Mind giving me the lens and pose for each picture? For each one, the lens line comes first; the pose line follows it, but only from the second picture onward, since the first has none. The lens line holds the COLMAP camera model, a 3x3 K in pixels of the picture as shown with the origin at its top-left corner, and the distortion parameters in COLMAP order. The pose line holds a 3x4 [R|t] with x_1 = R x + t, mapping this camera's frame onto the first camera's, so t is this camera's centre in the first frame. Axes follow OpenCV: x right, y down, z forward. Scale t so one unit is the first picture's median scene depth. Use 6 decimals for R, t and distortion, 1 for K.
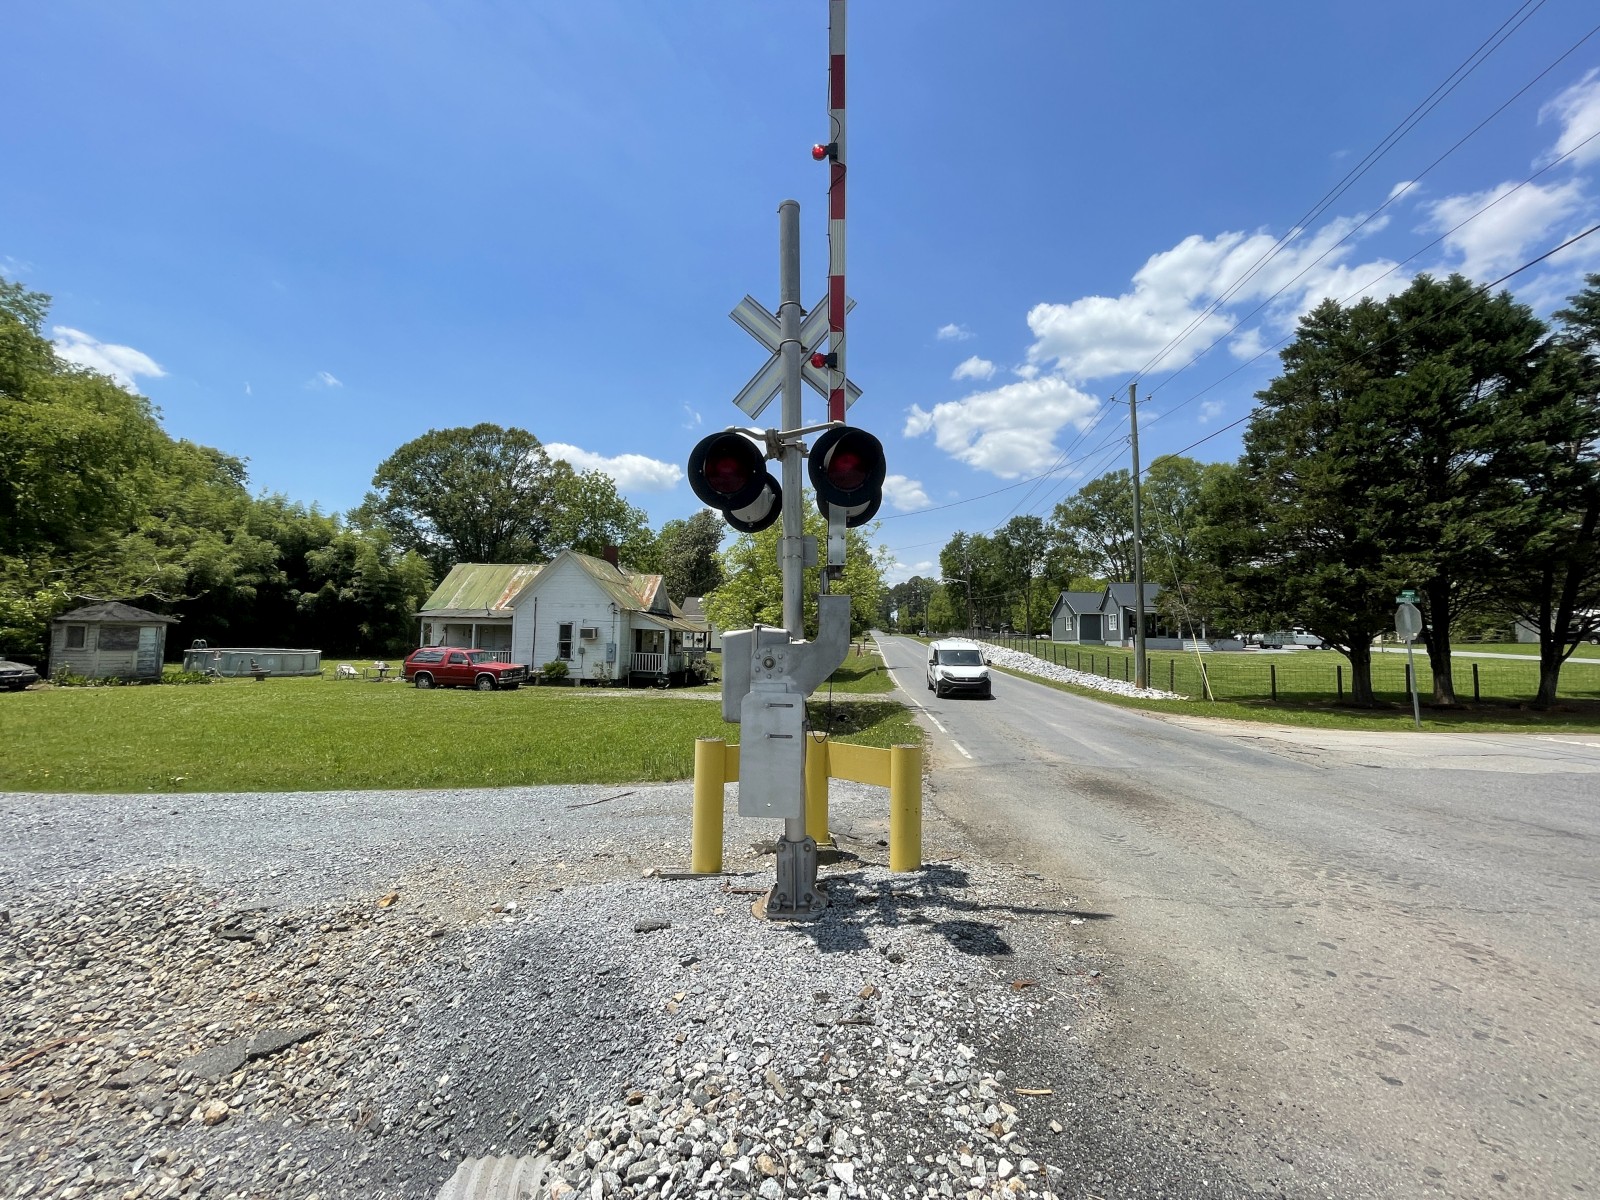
lens RADIAL K [[649.0, 0, 815.1], [0, 649.0, 595.9], [0, 0, 1]] dist [-0.004502, 0.000849]
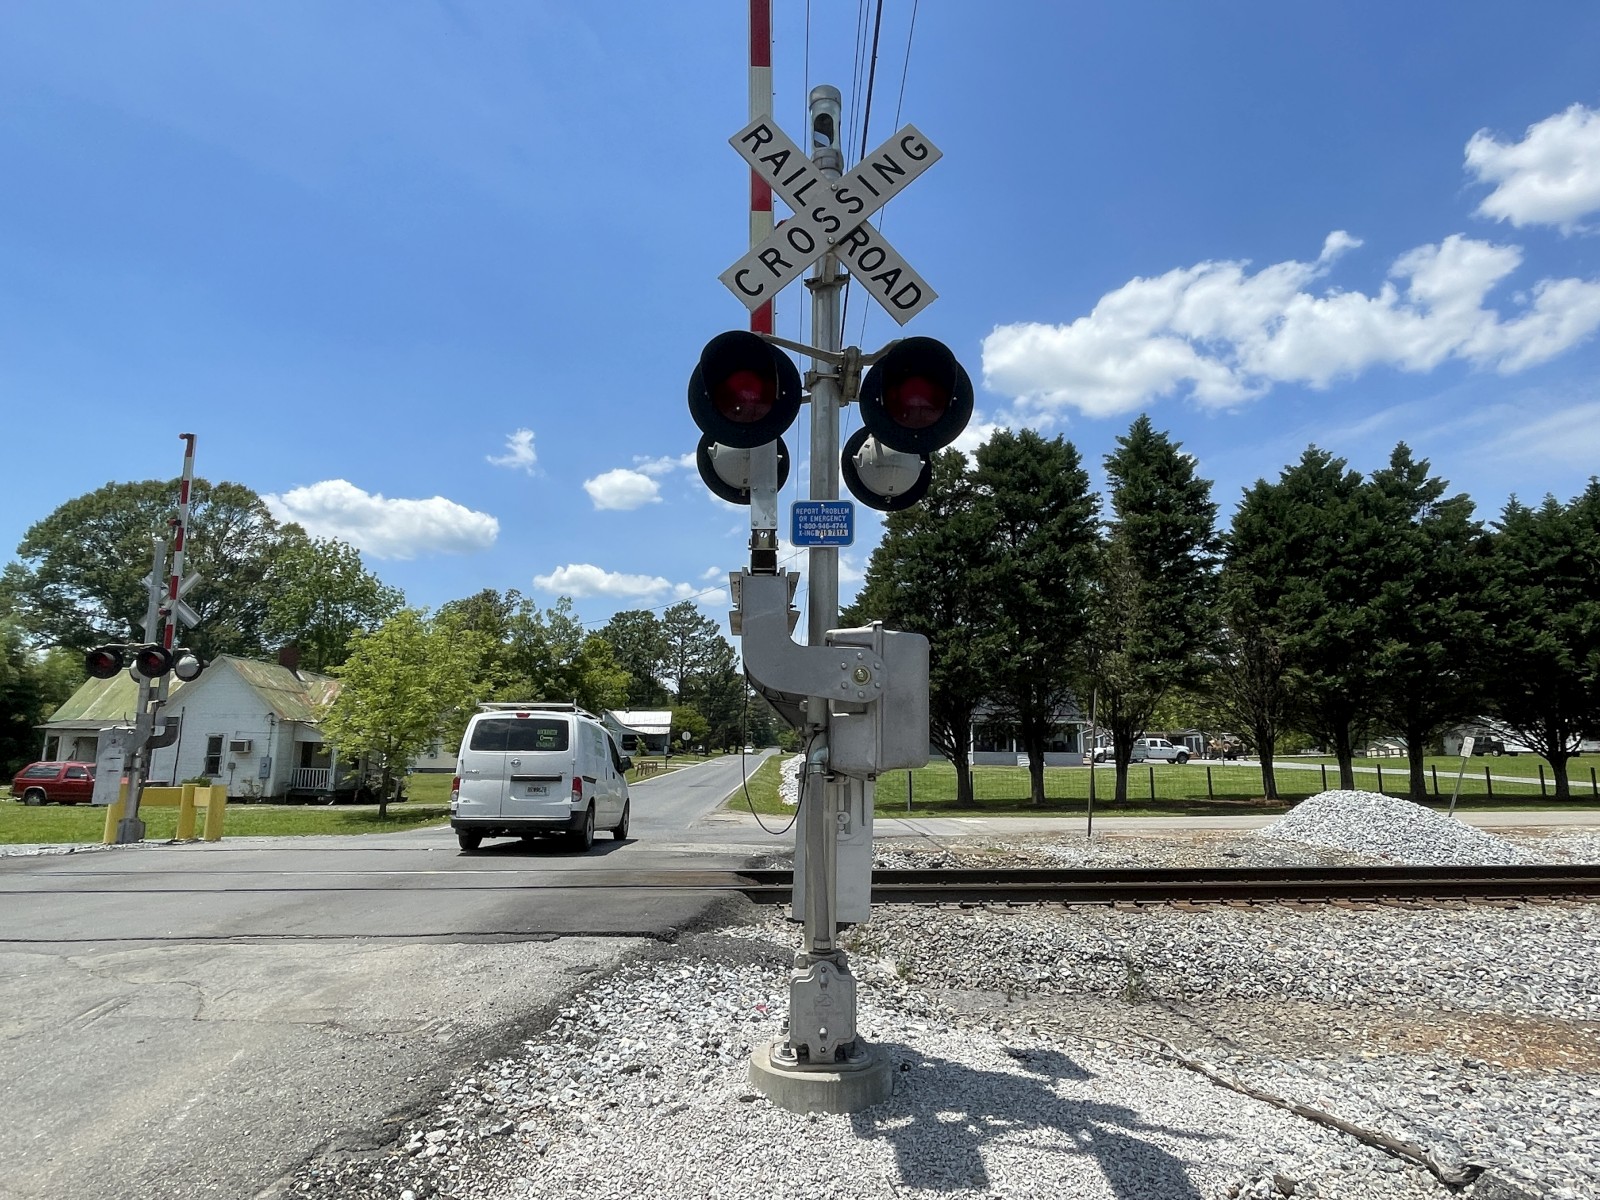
lens RADIAL K [[891.8, 0, 800.7], [0, 891.8, 596.6], [0, 0, 1]] dist [-0.002086, -0.000795]
pose [[0.992641, 0.012911, 0.120406, 0.203296], [0.001050, 0.993345, -0.115171, -0.004801], [-0.121092, 0.114450, 0.986021, -0.262048]]
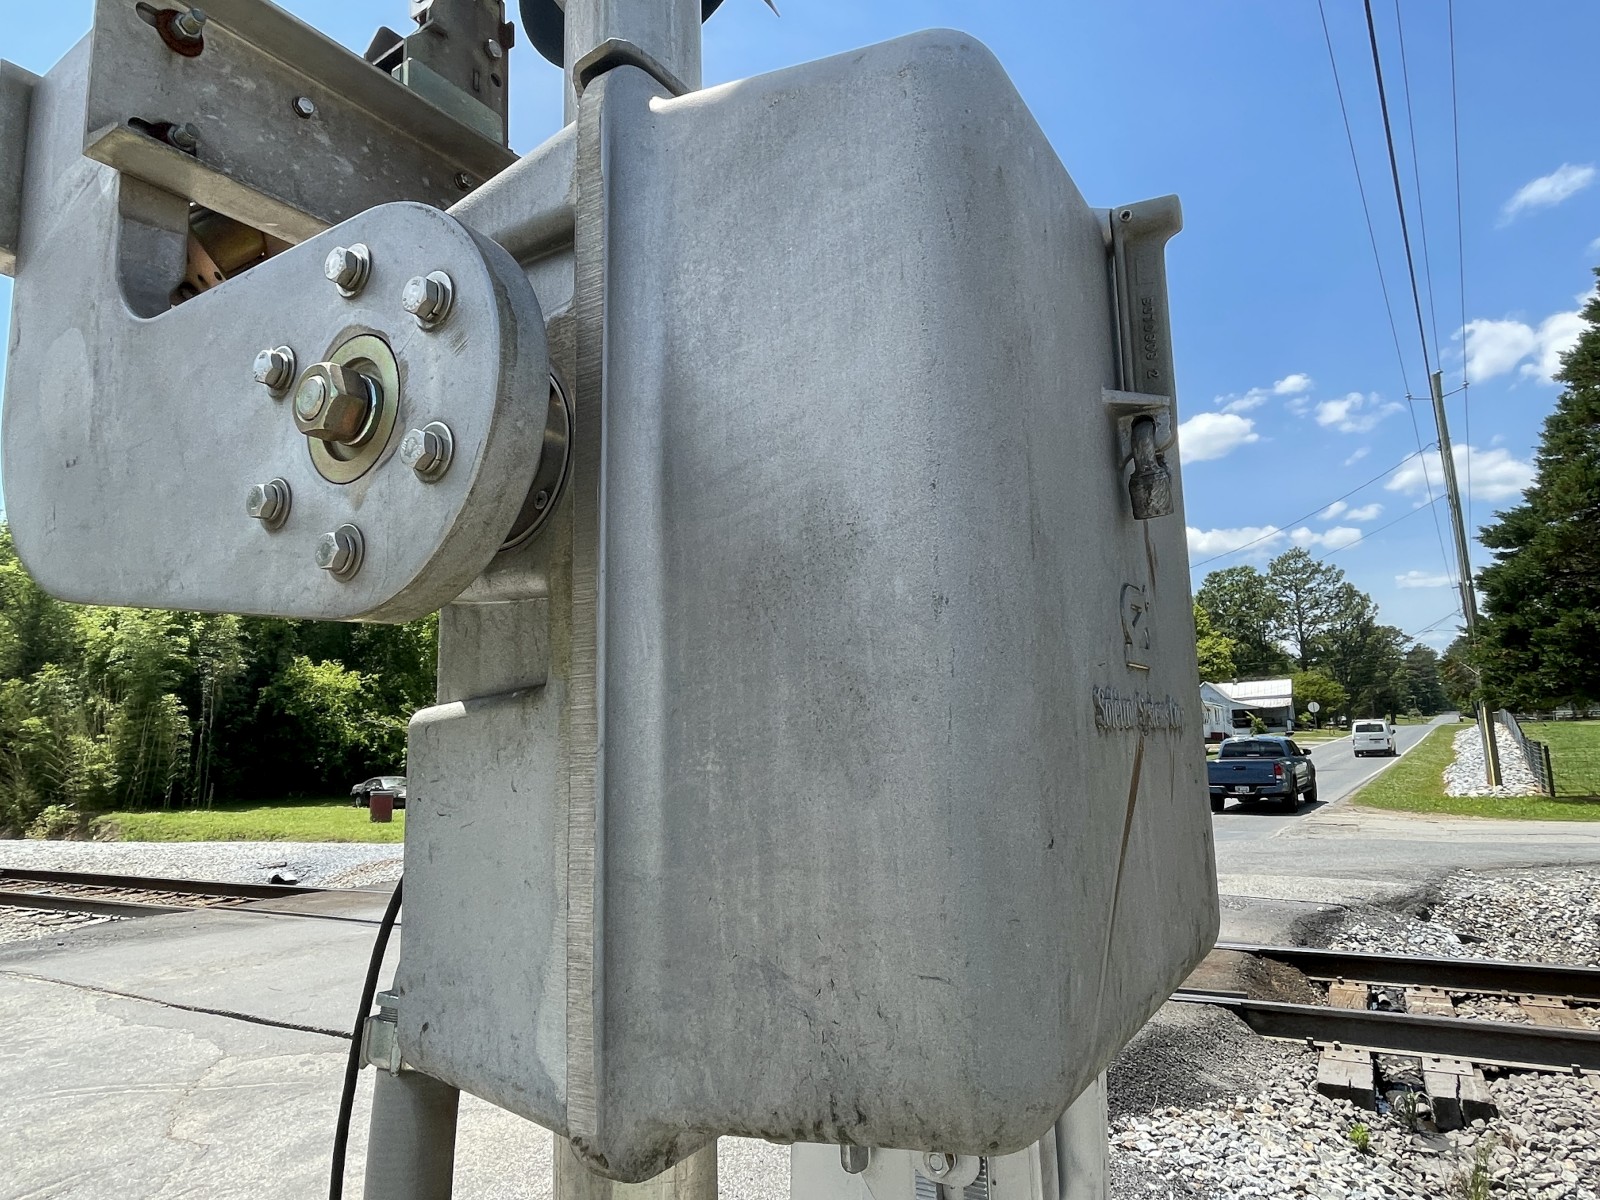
lens RADIAL K [[939.9, 0, 814.6], [0, 939.9, 597.9], [0, 0, 1]] dist [-0.000062, -0.002683]
pose [[0.876062, -0.121663, -0.466597, 0.229590], [0.078069, 0.990667, -0.111733, -0.003065], [0.475836, 0.061459, 0.877384, -0.184842]]
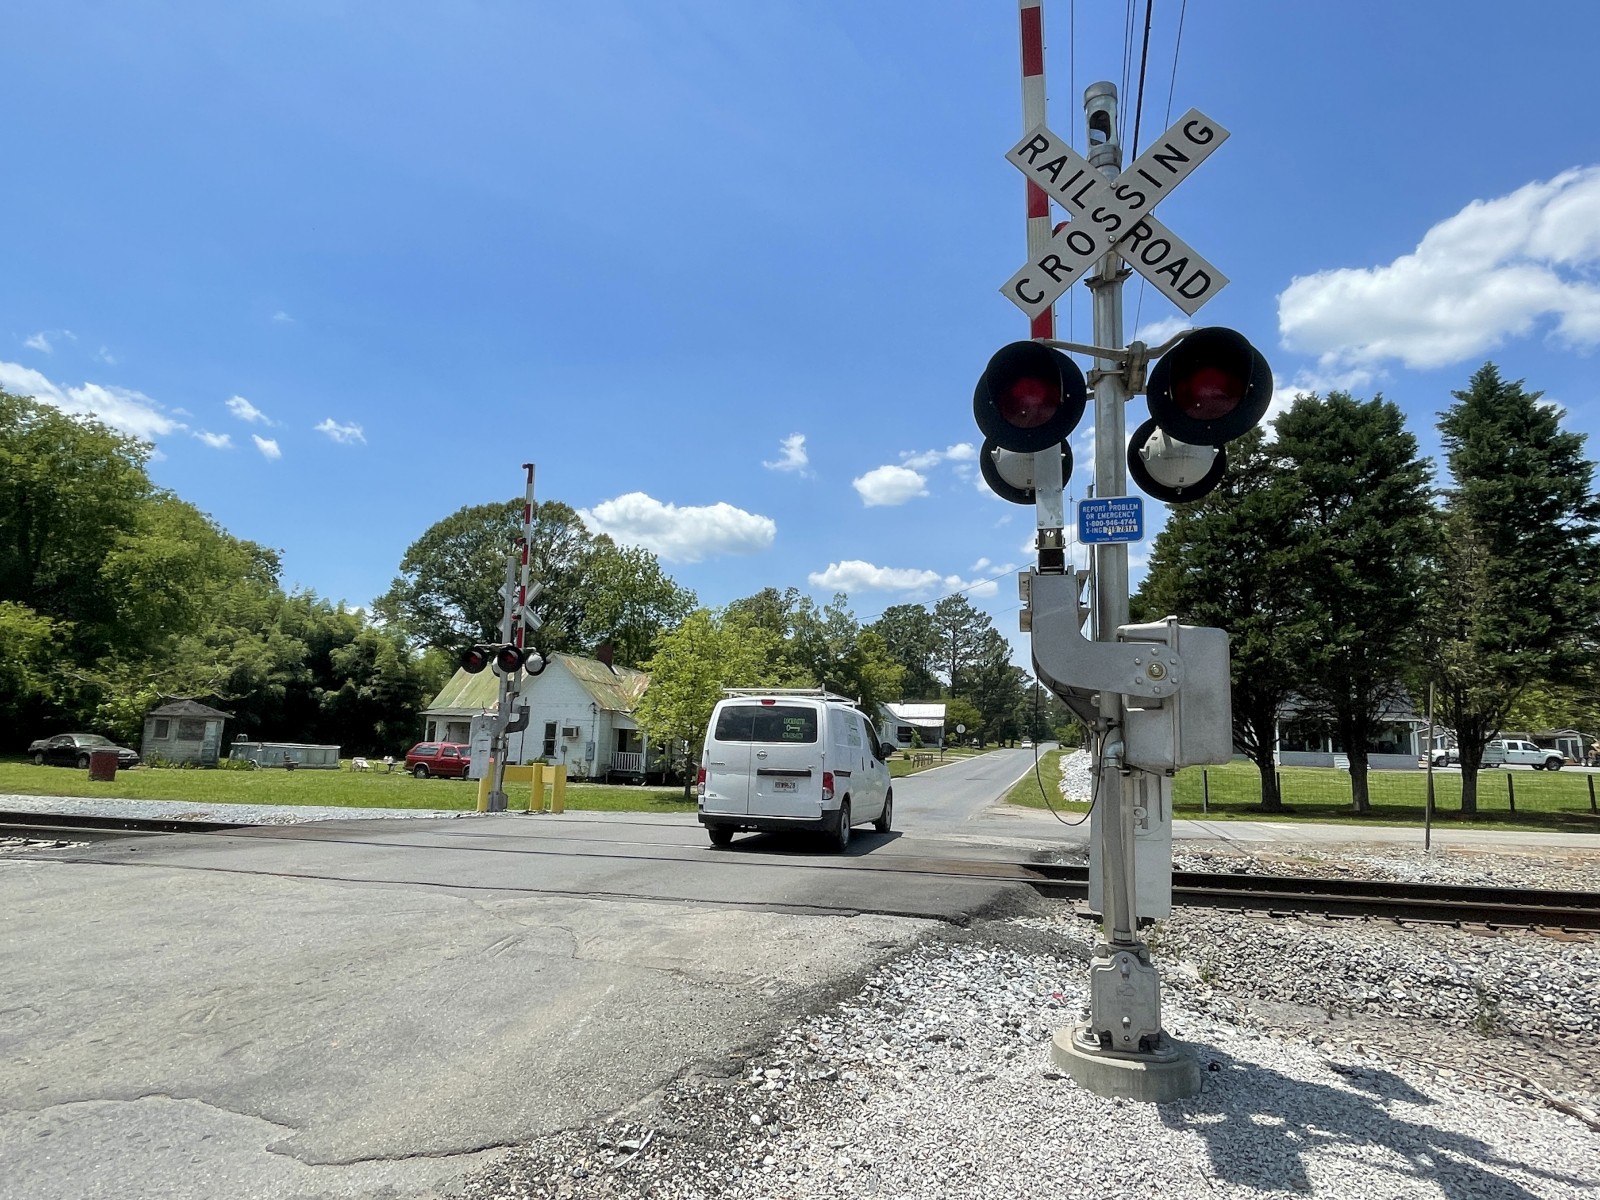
lens RADIAL K [[891.8, 0, 813.7], [0, 891.8, 596.0], [0, 0, 1]] dist [-0.002086, -0.000795]
pose [[0.986200, -0.014772, -0.164900, 0.201058], [-0.003122, 0.994175, -0.107729, -0.004970], [0.165531, 0.106757, 0.980409, -0.268195]]
